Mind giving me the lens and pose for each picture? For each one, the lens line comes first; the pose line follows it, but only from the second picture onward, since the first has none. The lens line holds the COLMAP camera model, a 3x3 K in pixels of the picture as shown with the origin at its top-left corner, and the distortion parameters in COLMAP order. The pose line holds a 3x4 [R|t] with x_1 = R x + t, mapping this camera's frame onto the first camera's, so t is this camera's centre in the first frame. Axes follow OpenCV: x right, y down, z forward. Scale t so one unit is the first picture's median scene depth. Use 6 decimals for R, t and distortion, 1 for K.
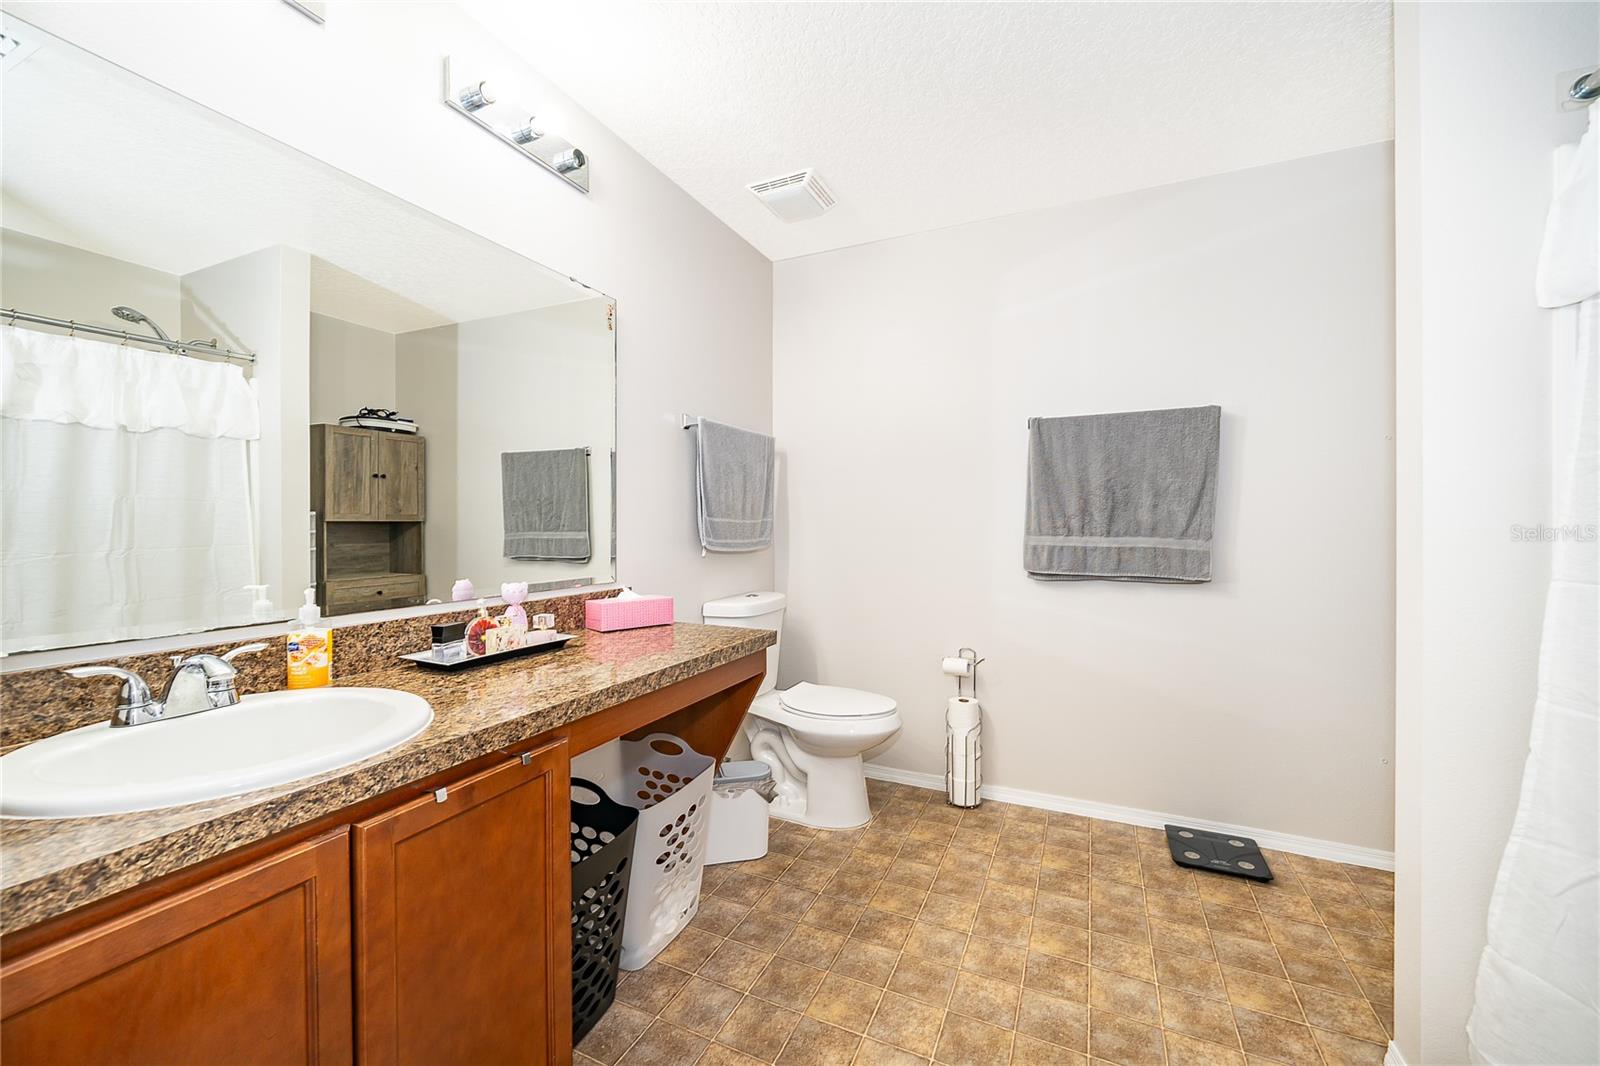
lens RADIAL K [[622.0, 0, 796.9], [0, 622.0, 531.5], [0, 0, 1]] dist [-0.000859, -0.000131]
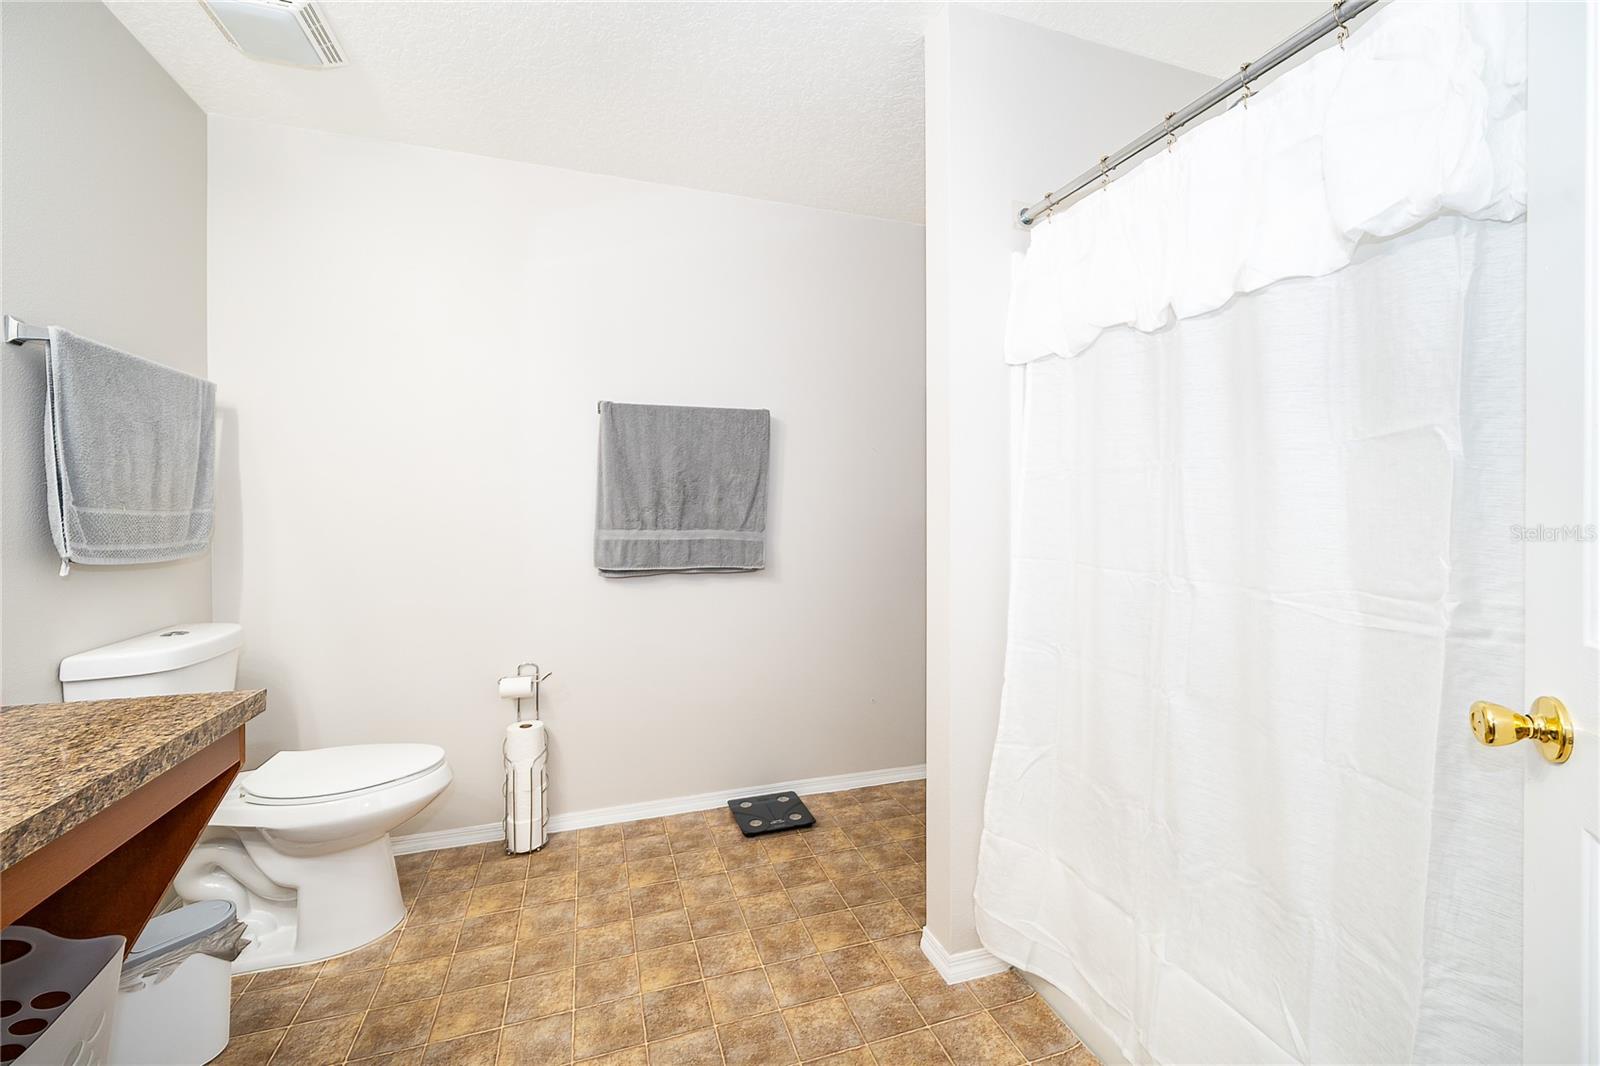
lens RADIAL K [[641.0, 0, 800.2], [0, 641.0, 520.8], [0, 0, 1]] dist [-0.001039, -0.000400]
pose [[0.726830, -0.006939, 0.686783, -0.066547], [0.009543, 0.999954, 0.000004, -0.004210], [-0.686752, 0.006551, 0.726863, 0.127975]]
